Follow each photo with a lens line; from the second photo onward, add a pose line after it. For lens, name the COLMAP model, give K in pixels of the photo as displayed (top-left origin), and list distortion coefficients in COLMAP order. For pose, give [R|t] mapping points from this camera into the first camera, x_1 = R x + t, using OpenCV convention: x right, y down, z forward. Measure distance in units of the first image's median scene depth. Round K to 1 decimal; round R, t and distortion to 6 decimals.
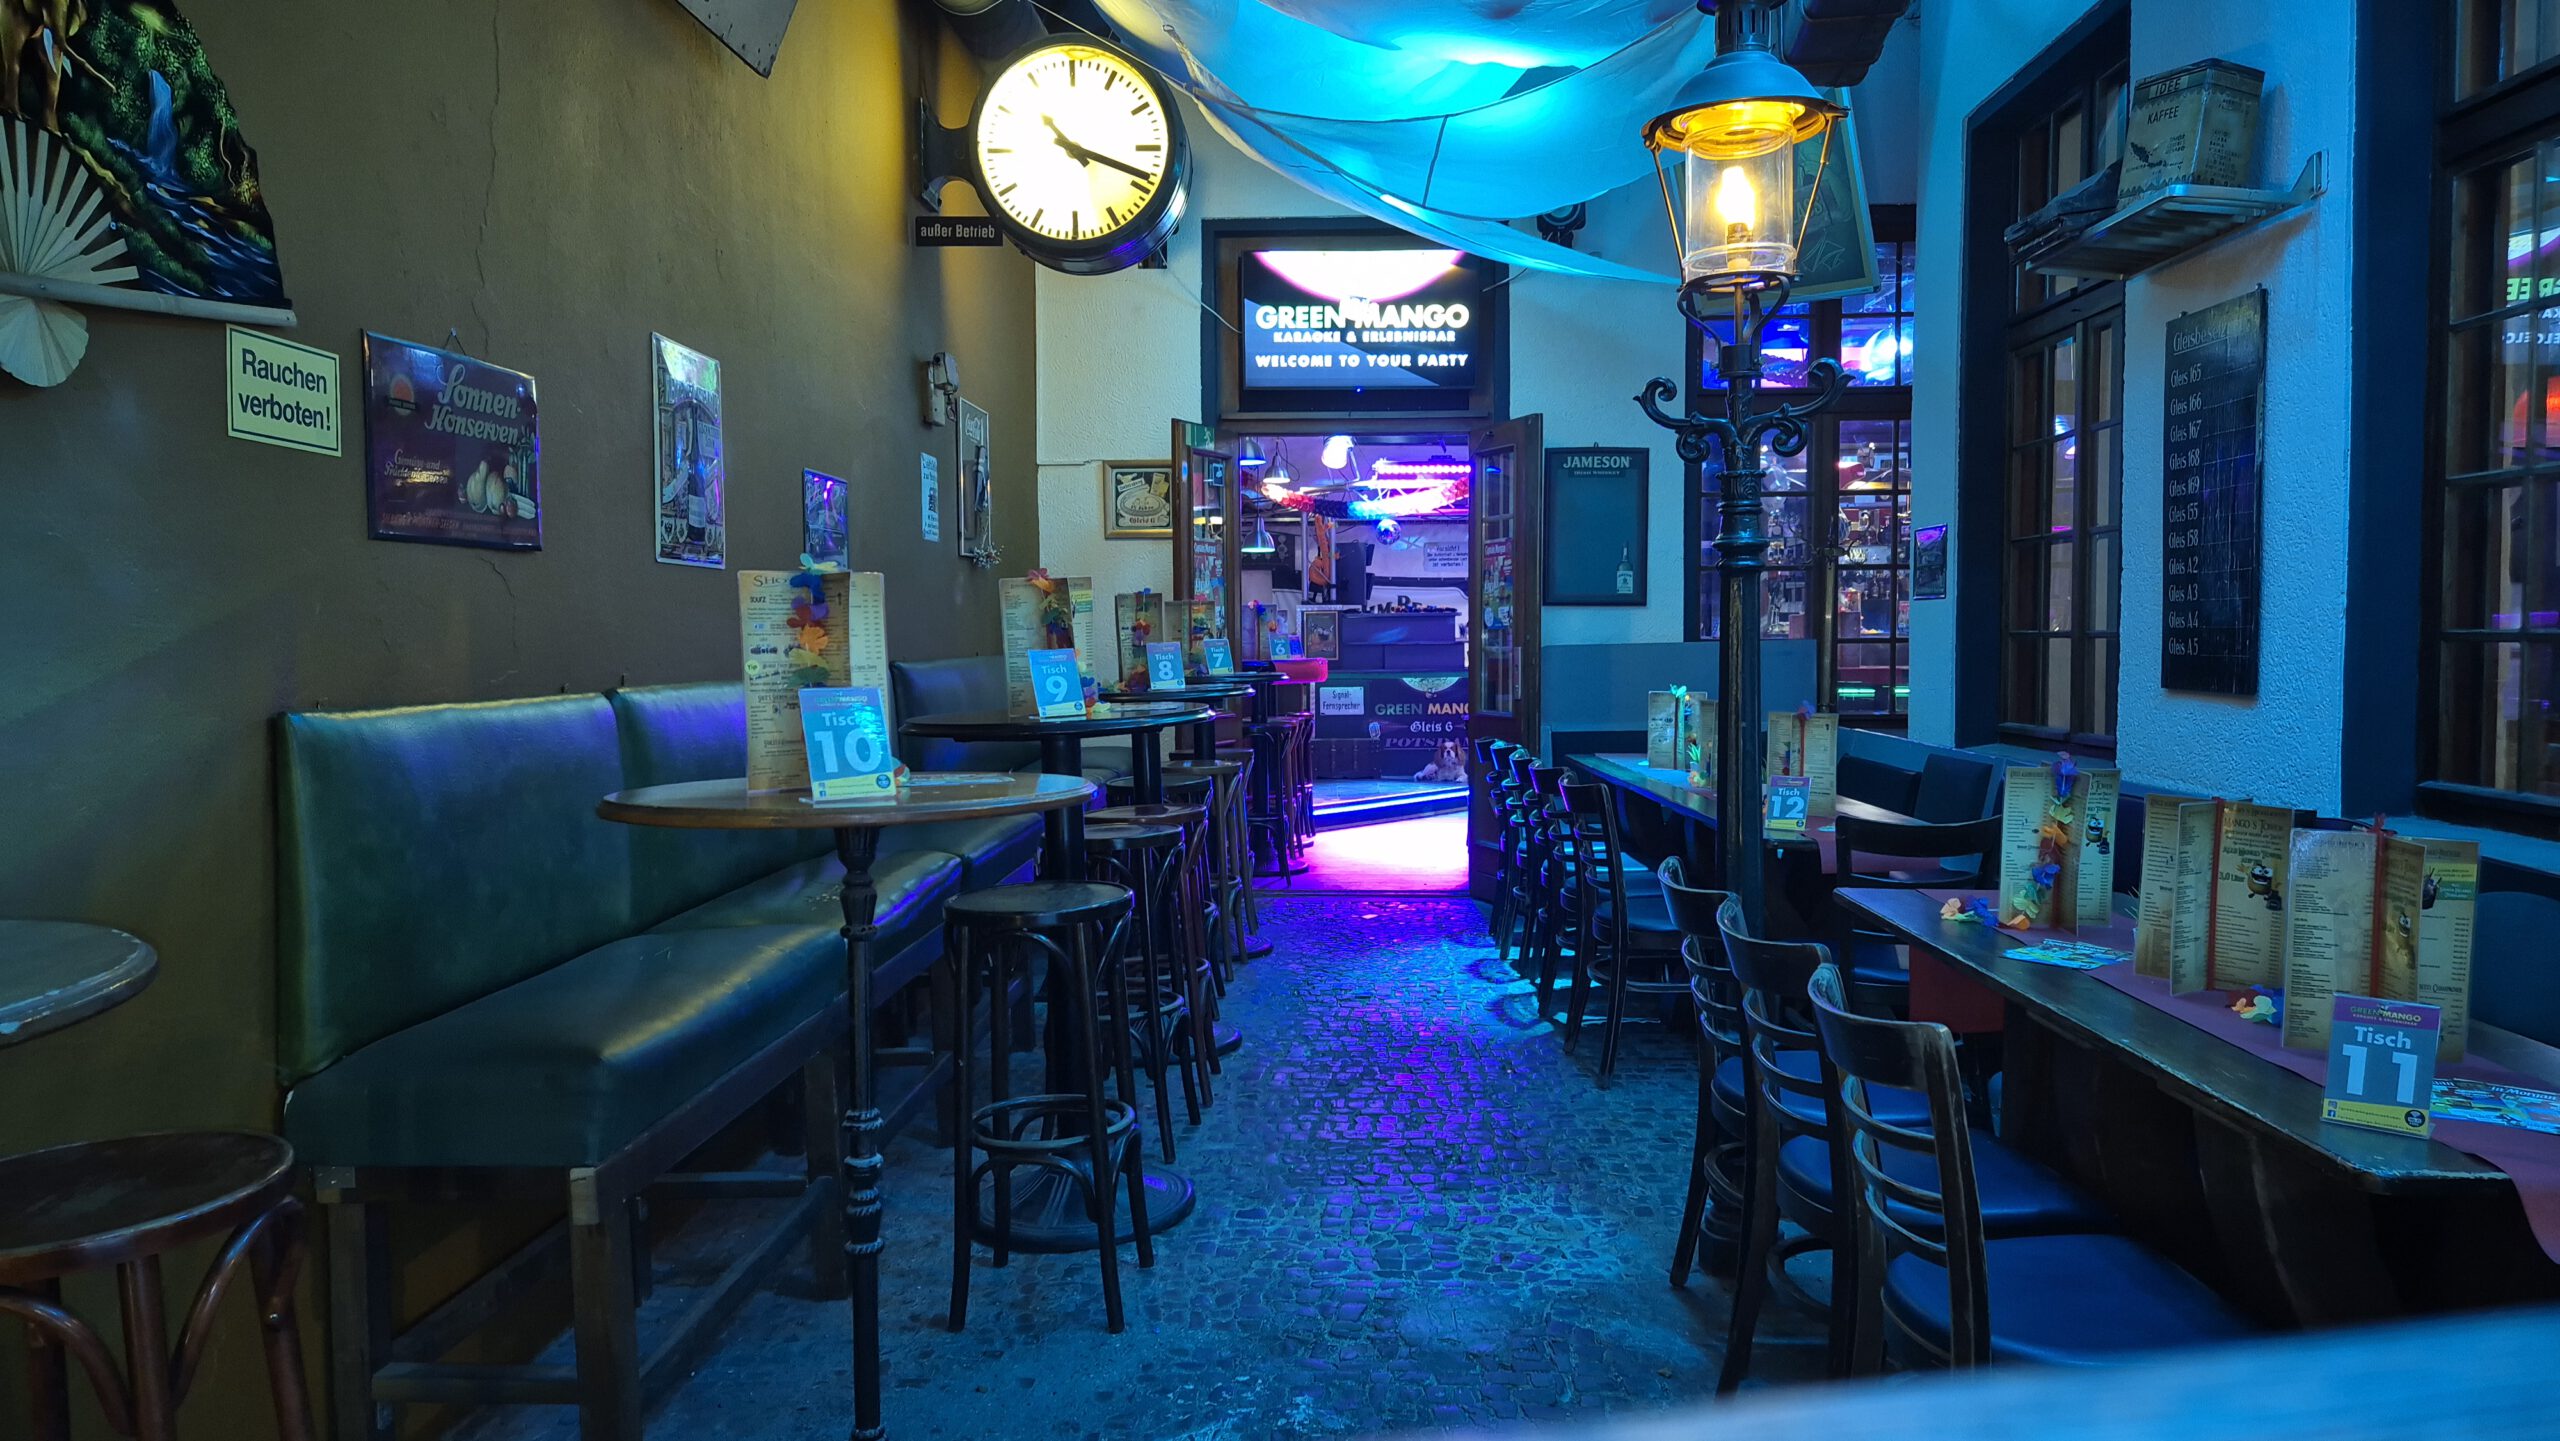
lens RADIAL K [[1692.9, 0, 1262.0], [0, 1692.9, 705.7], [0, 0, 1]] dist [0.076439, -0.054735]
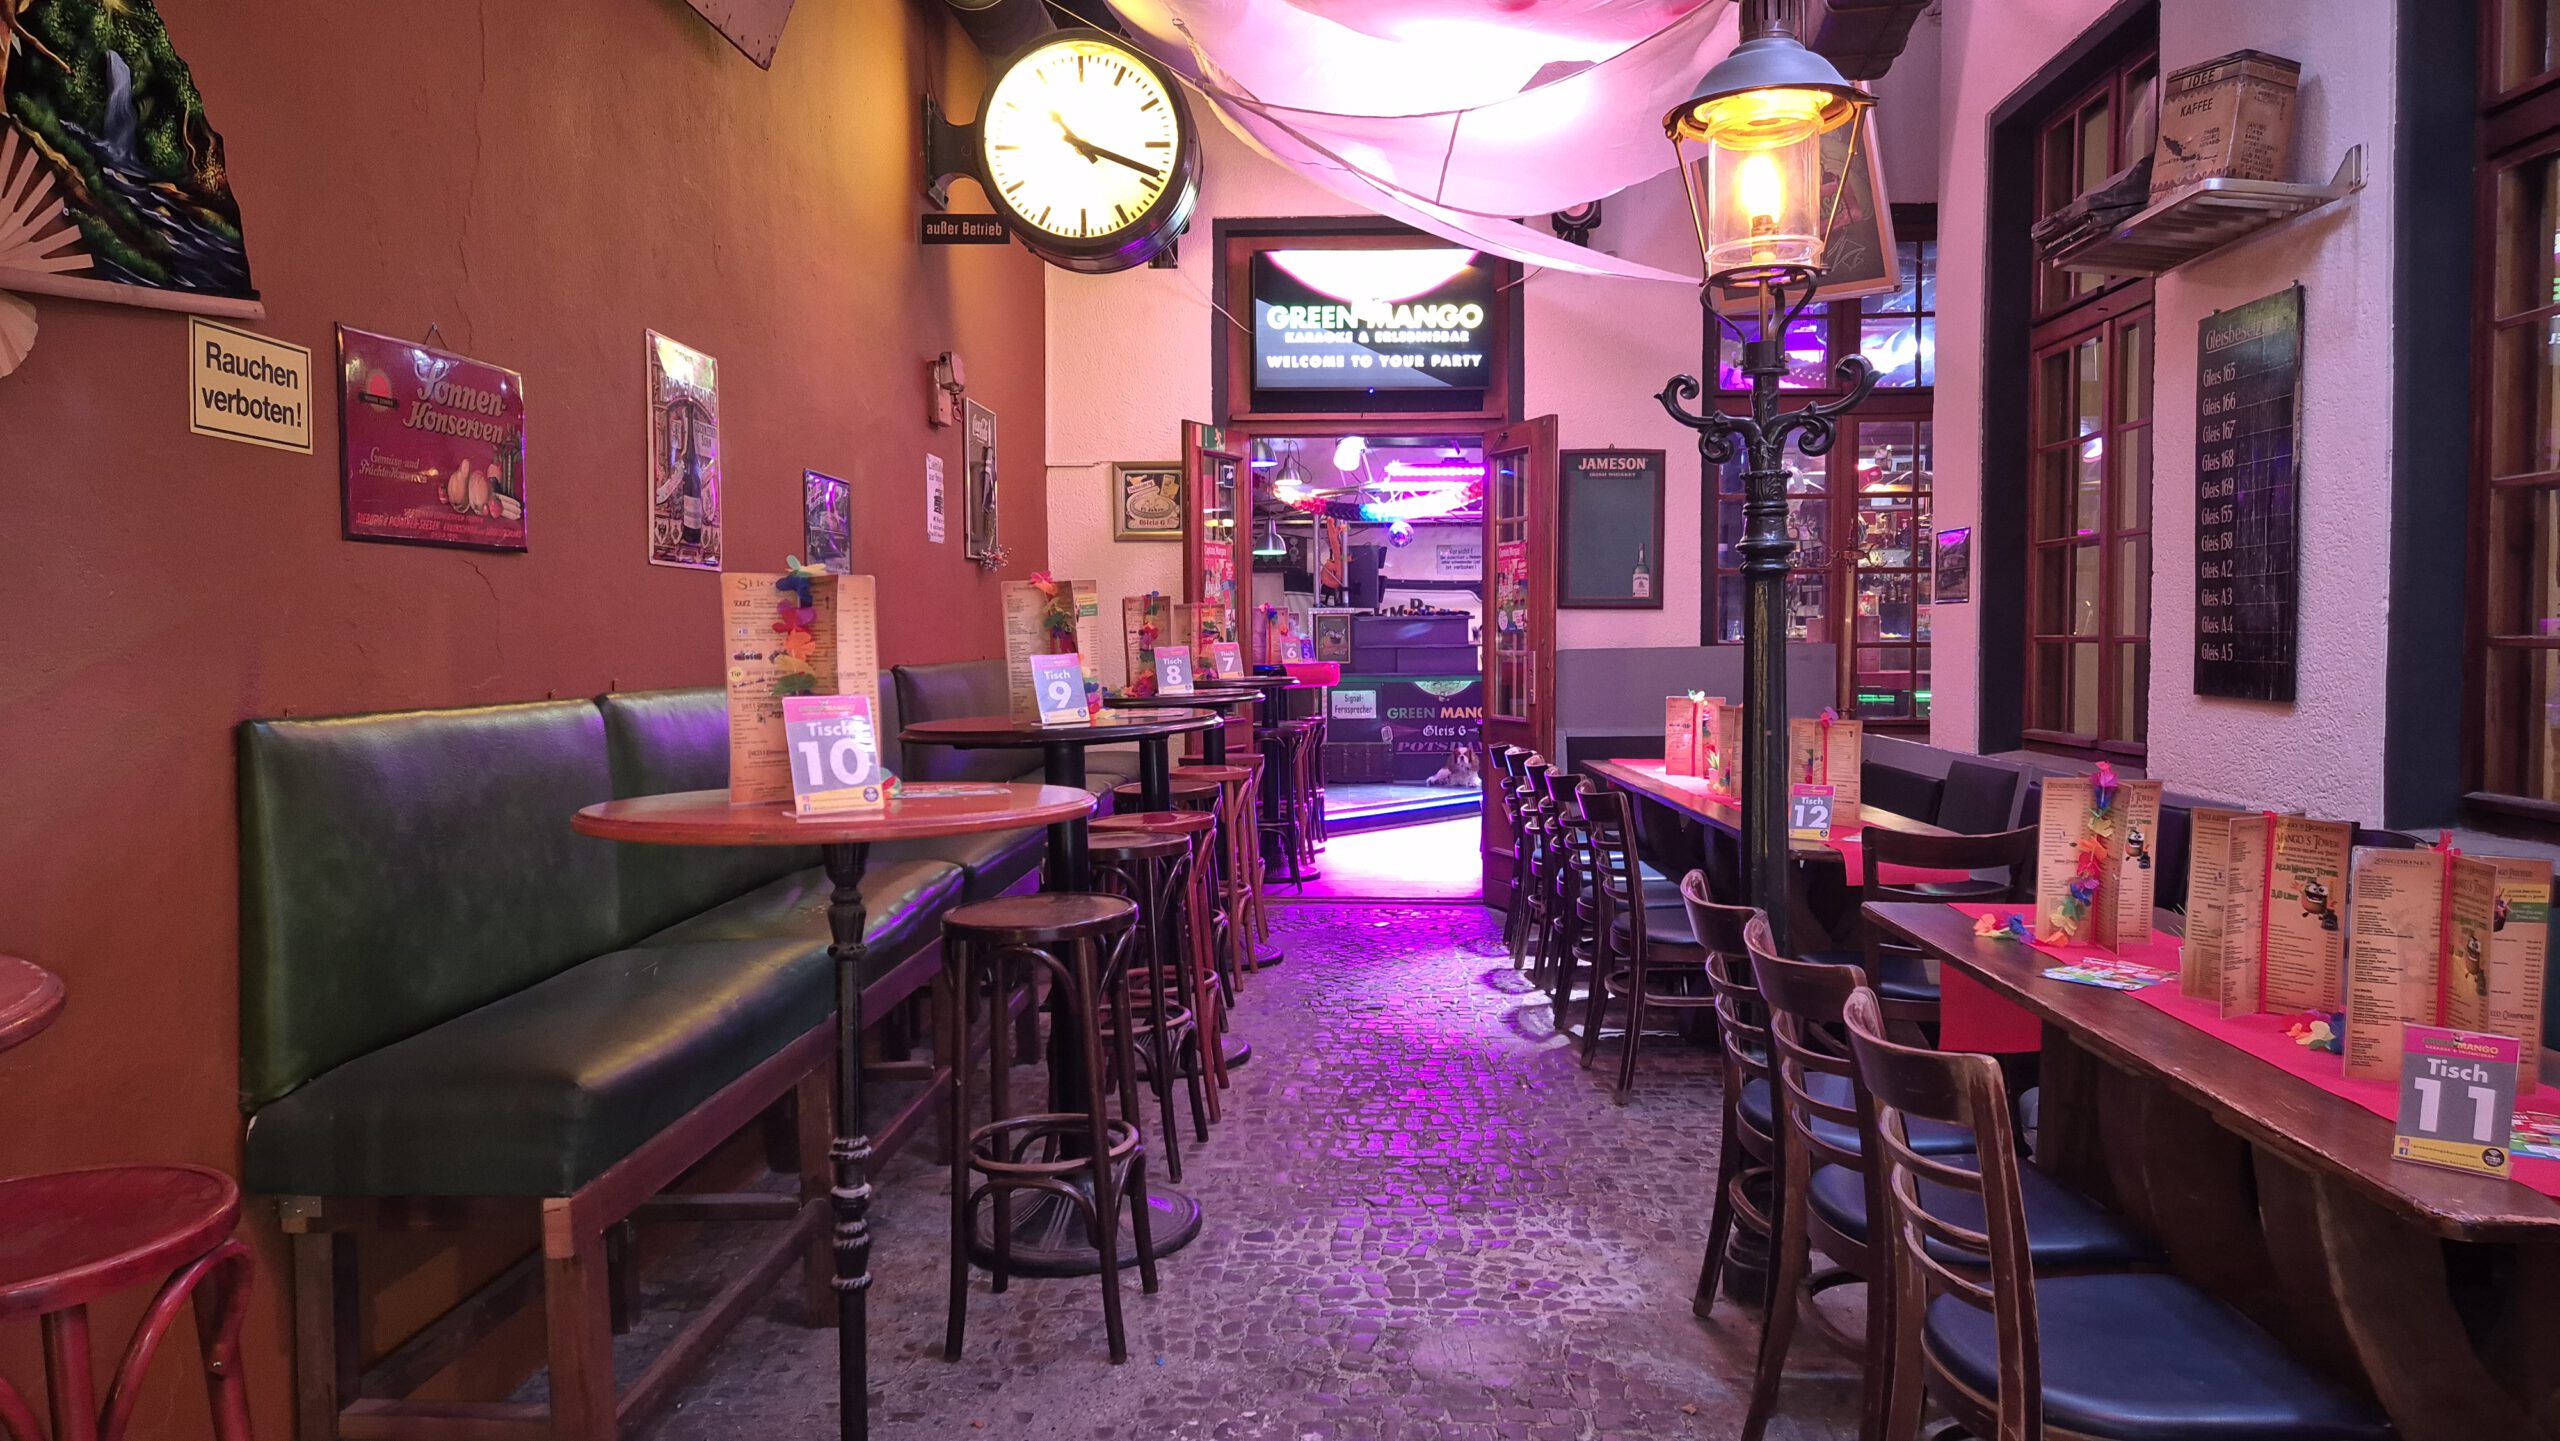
lens RADIAL K [[1692.9, 0, 1259.2], [0, 1692.9, 700.9], [0, 0, 1]] dist [0.076439, -0.054735]
pose [[0.999960, 0.001637, -0.008814, 0.000774], [-0.001675, 0.999989, -0.004311, -0.001051], [0.008807, 0.004326, 0.999952, 0.012096]]
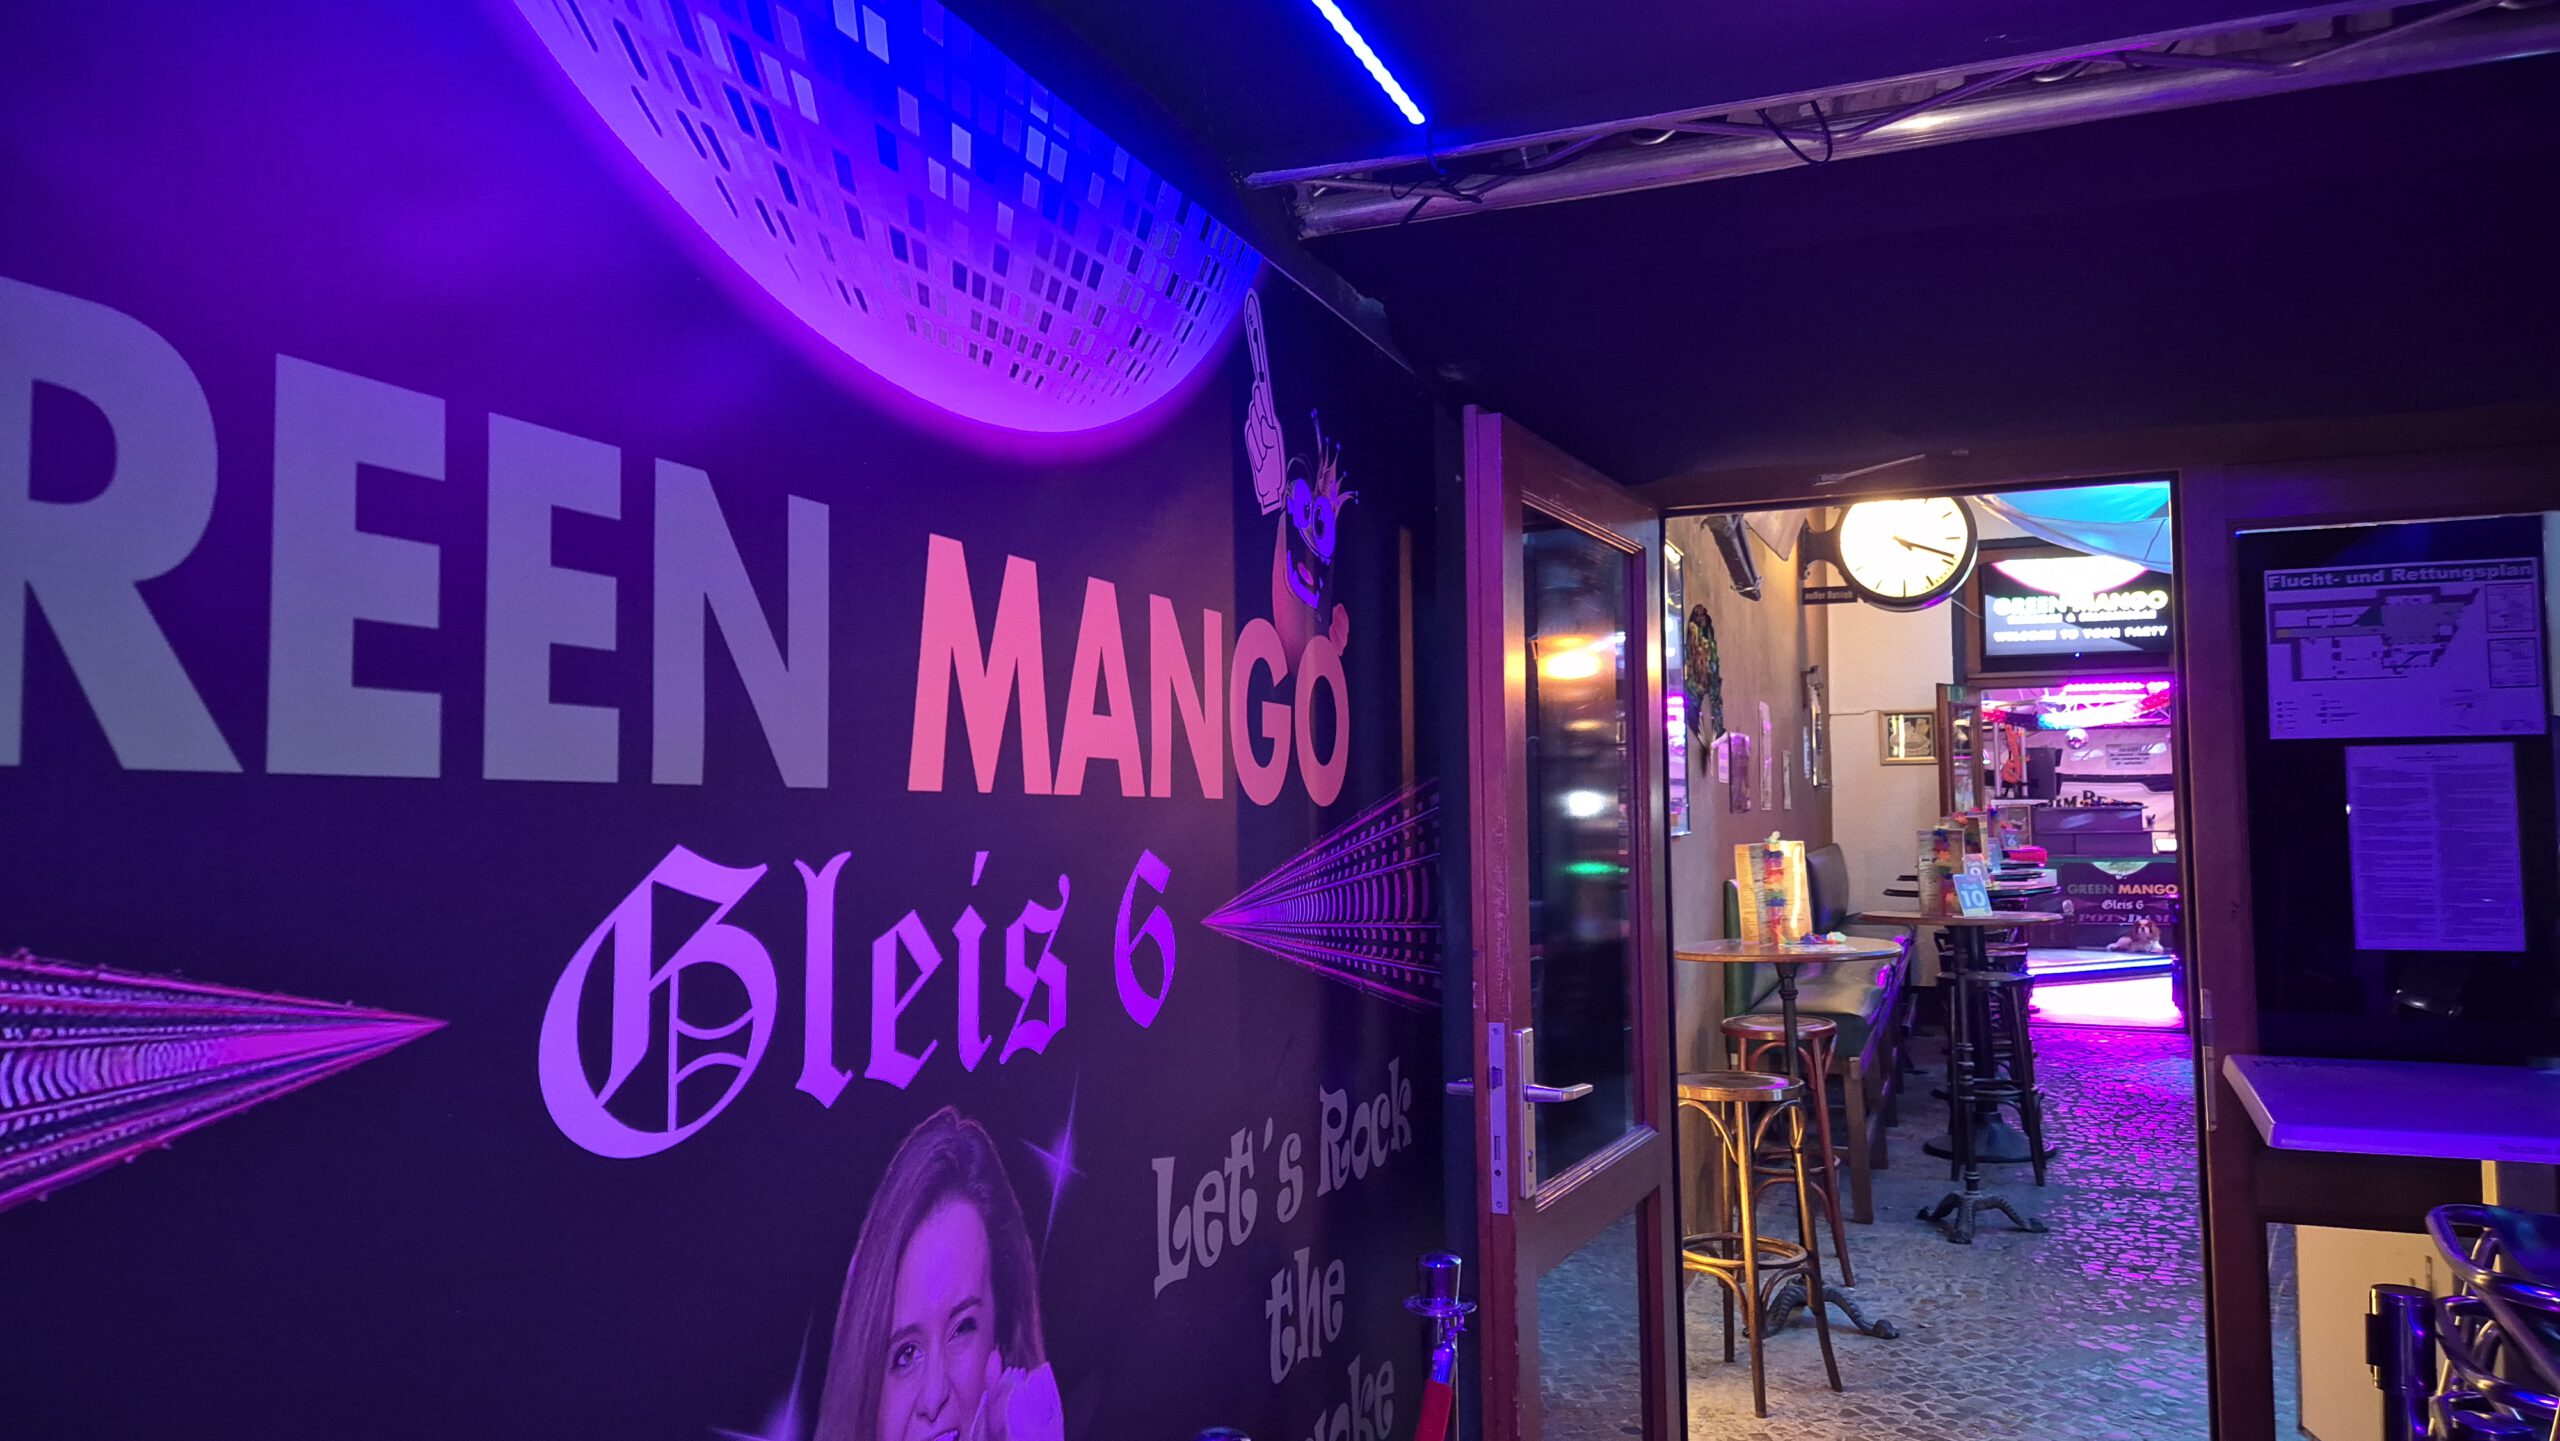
lens RADIAL K [[1692.9, 0, 1249.4], [0, 1692.9, 707.7], [0, 0, 1]] dist [0.076439, -0.054735]
pose [[0.942384, -0.018244, -0.334034, -0.111529], [-0.014502, 0.995345, -0.095276, -0.001481], [0.334217, 0.094631, 0.937733, -0.526156]]
